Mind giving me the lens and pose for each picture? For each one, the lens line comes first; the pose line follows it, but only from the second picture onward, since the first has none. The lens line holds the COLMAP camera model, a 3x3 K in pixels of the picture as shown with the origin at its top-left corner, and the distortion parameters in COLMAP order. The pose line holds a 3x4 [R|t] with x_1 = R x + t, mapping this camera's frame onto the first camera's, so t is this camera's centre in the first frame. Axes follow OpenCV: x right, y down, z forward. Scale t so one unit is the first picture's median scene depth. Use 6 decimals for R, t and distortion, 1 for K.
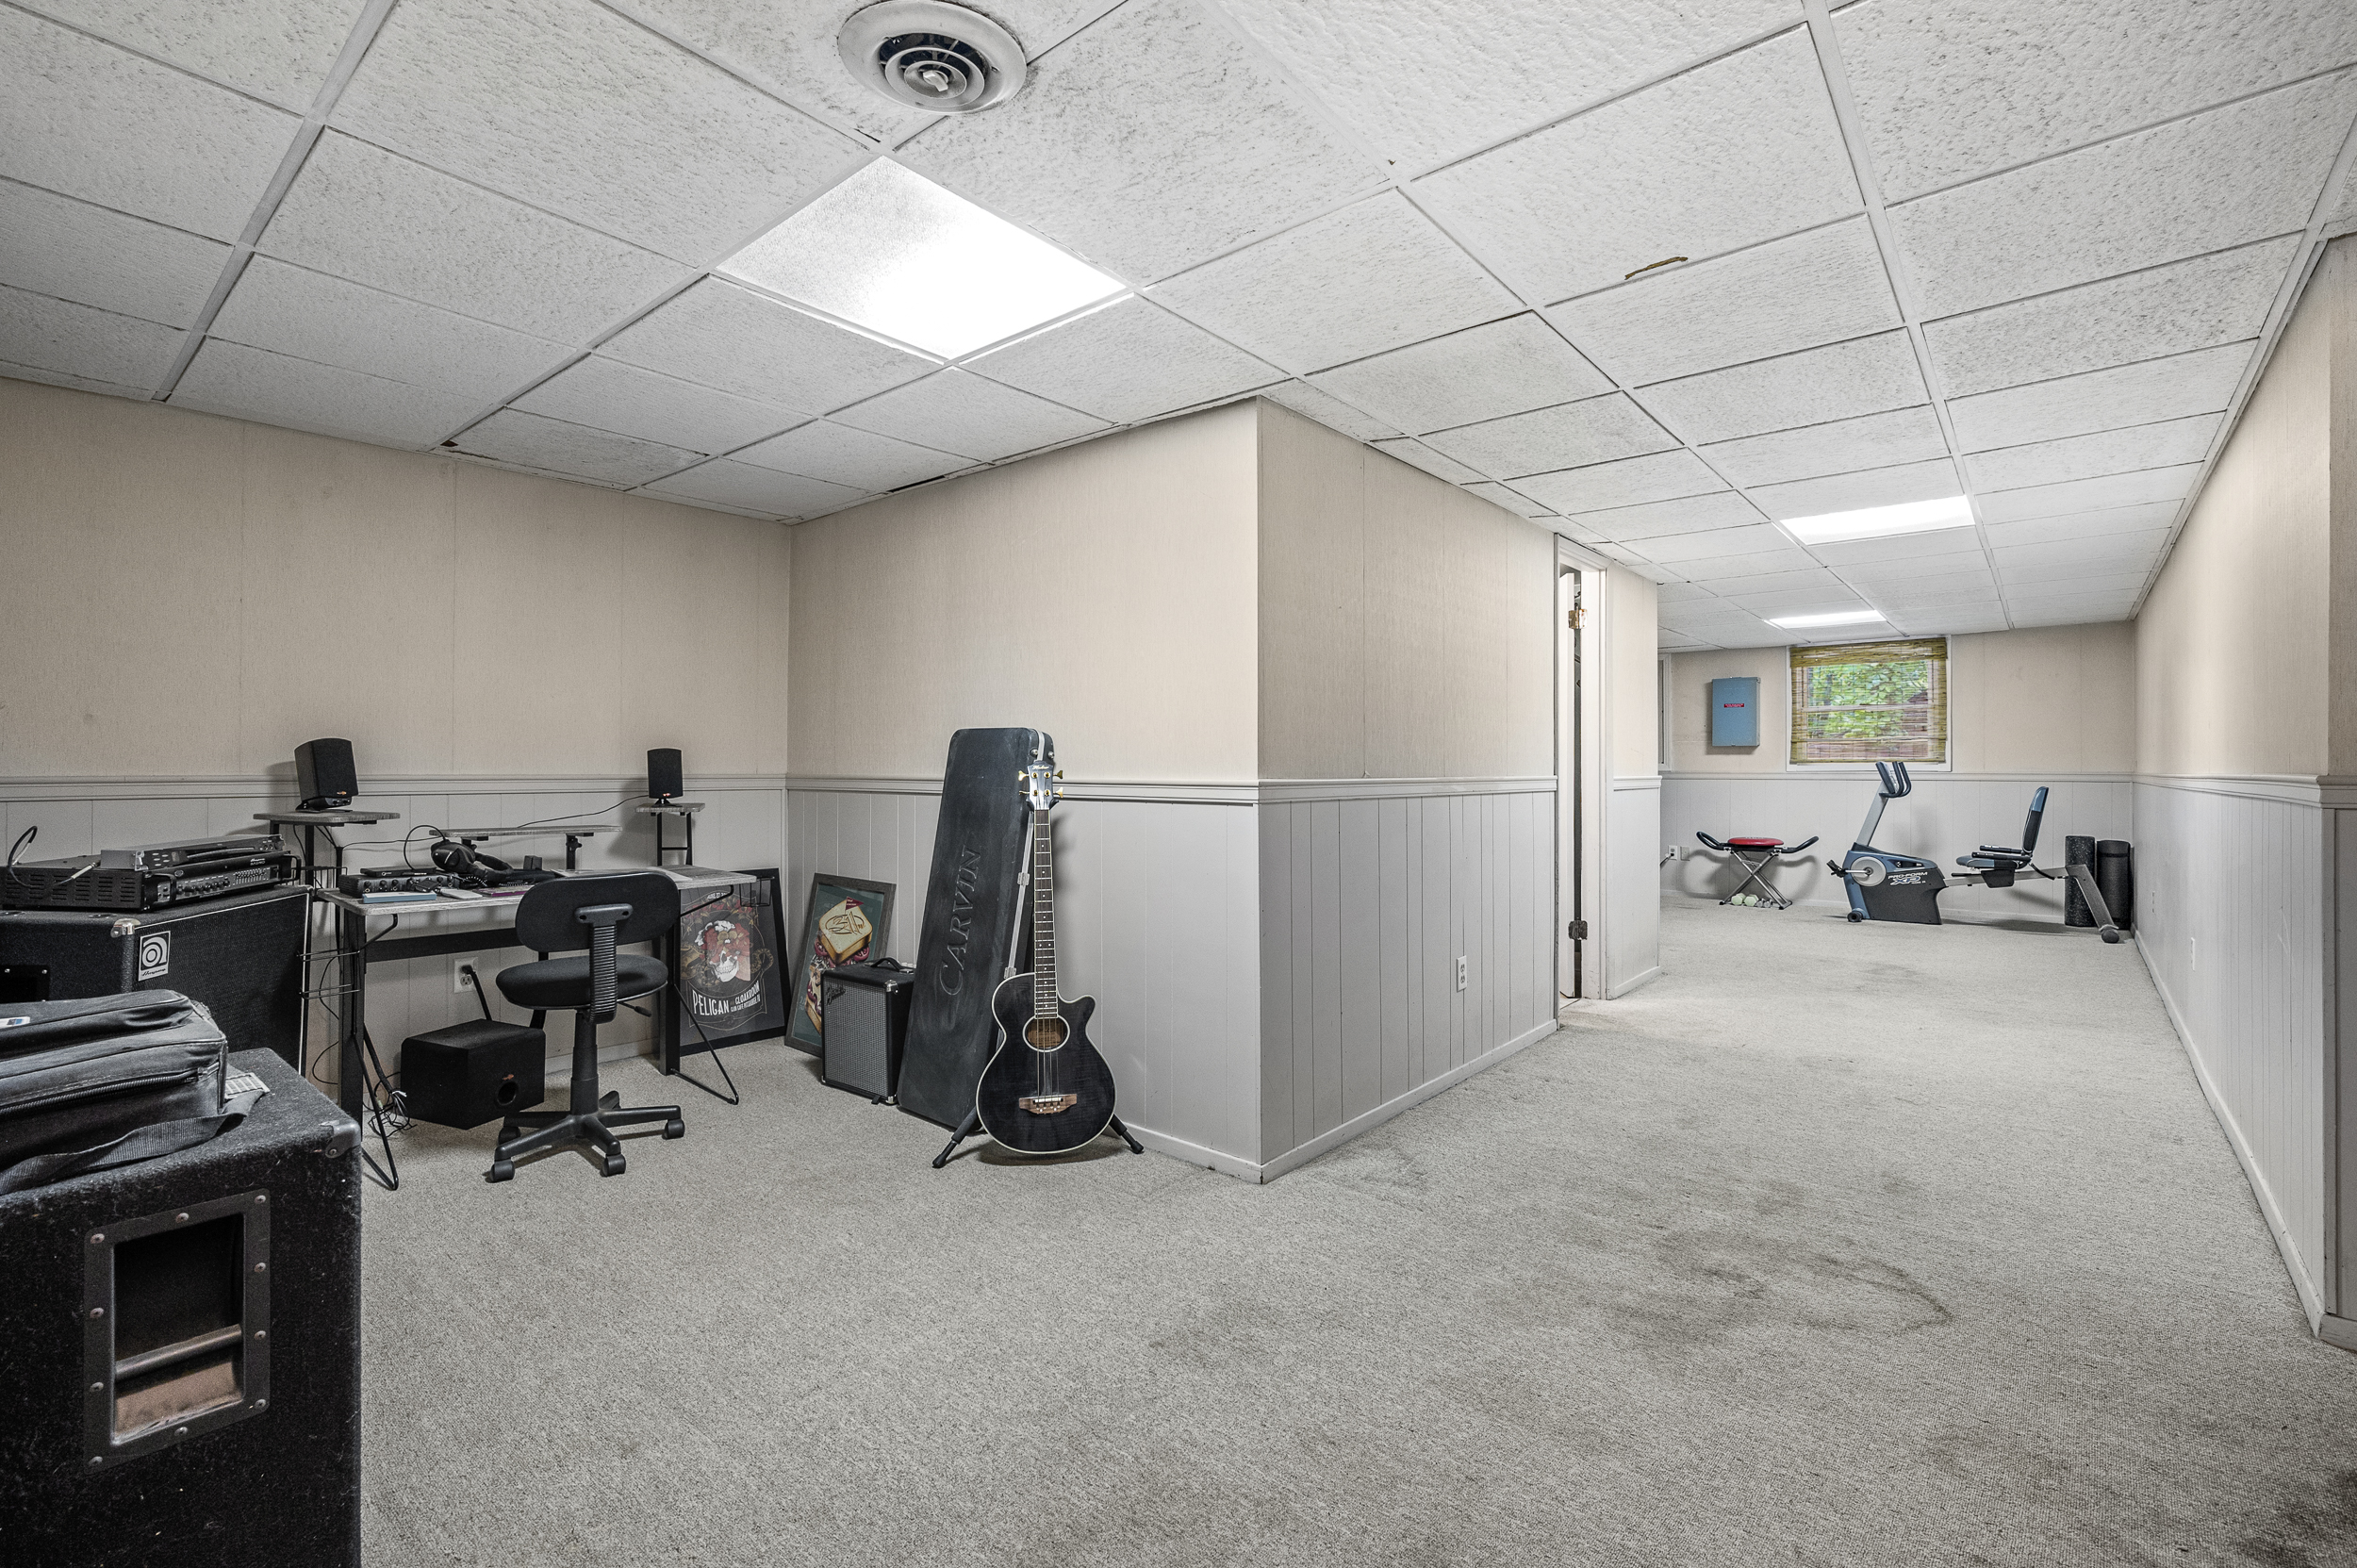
lens RADIAL K [[1012.5, 0, 1182.1], [0, 1012.5, 778.3], [0, 0, 1]] dist [0.008160, 0.000315]
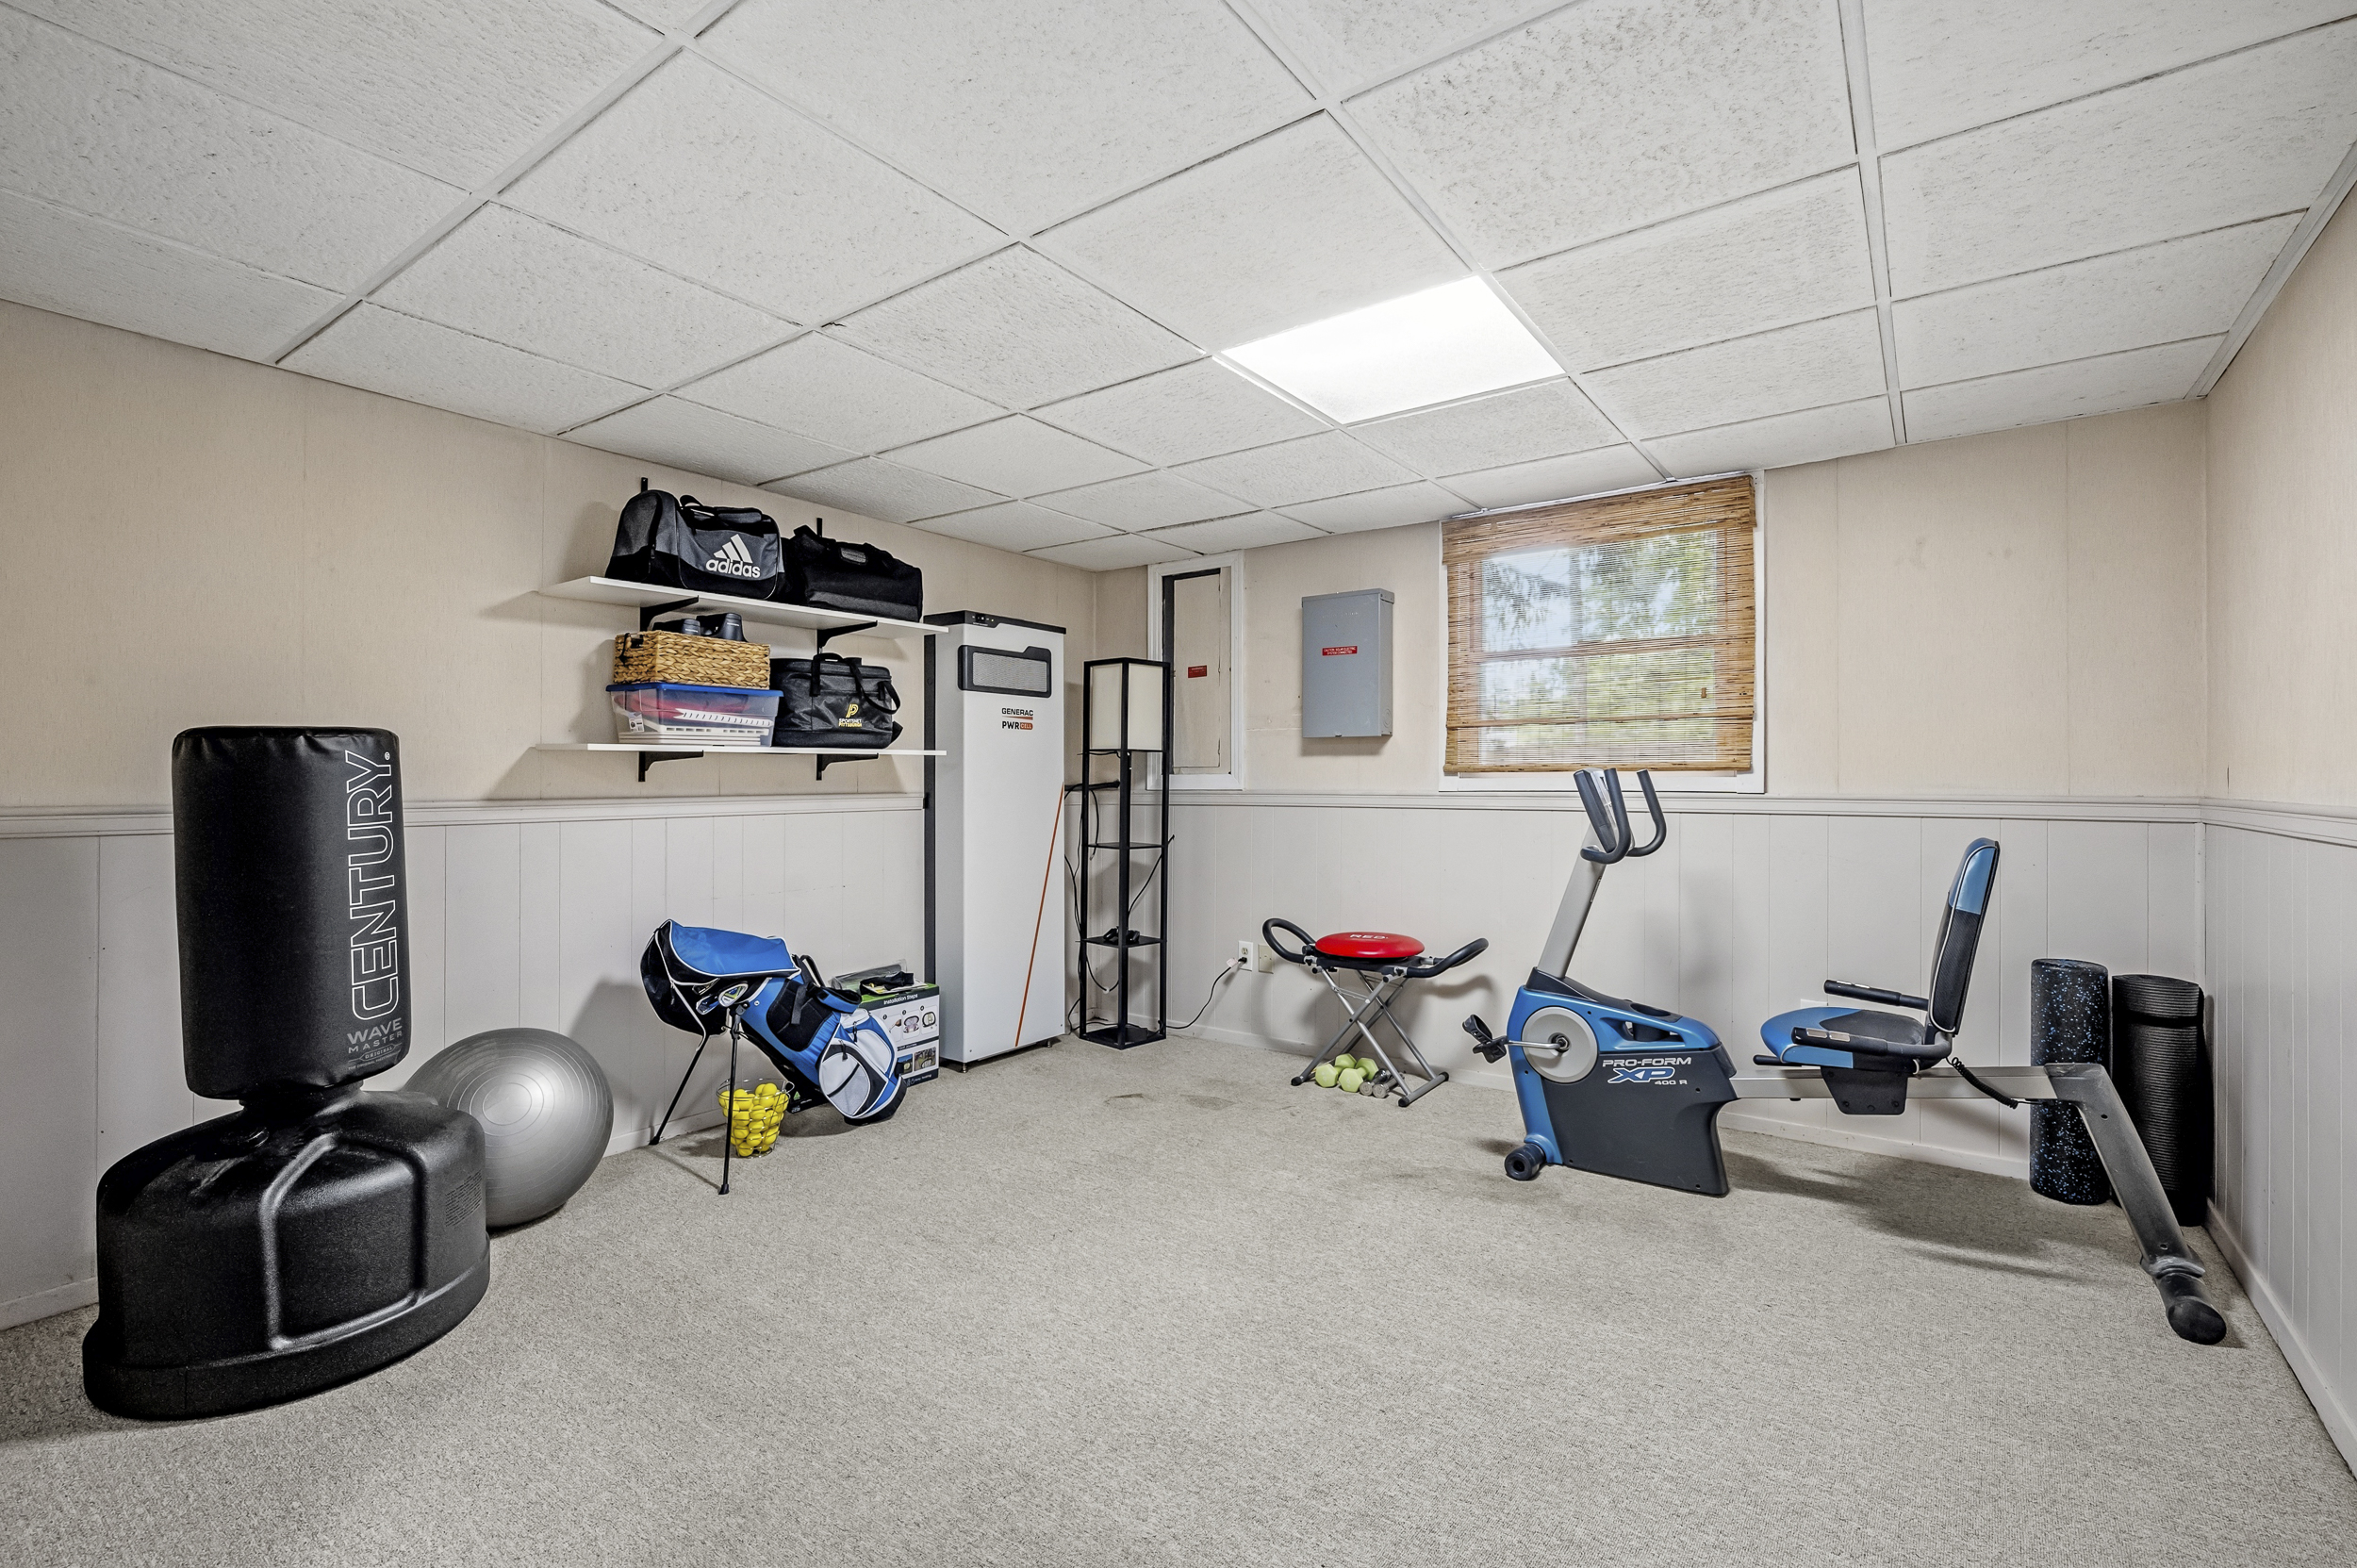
lens RADIAL K [[1010.0, 0, 1177.1], [0, 1010.0, 787.0], [0, 0, 1]] dist [0.007349, 0.000190]
pose [[0.998352, -0.002118, 0.057344, 0.503805], [0.002103, 0.999998, 0.000321, -0.010131], [-0.057344, -0.000200, 0.998354, 0.613365]]
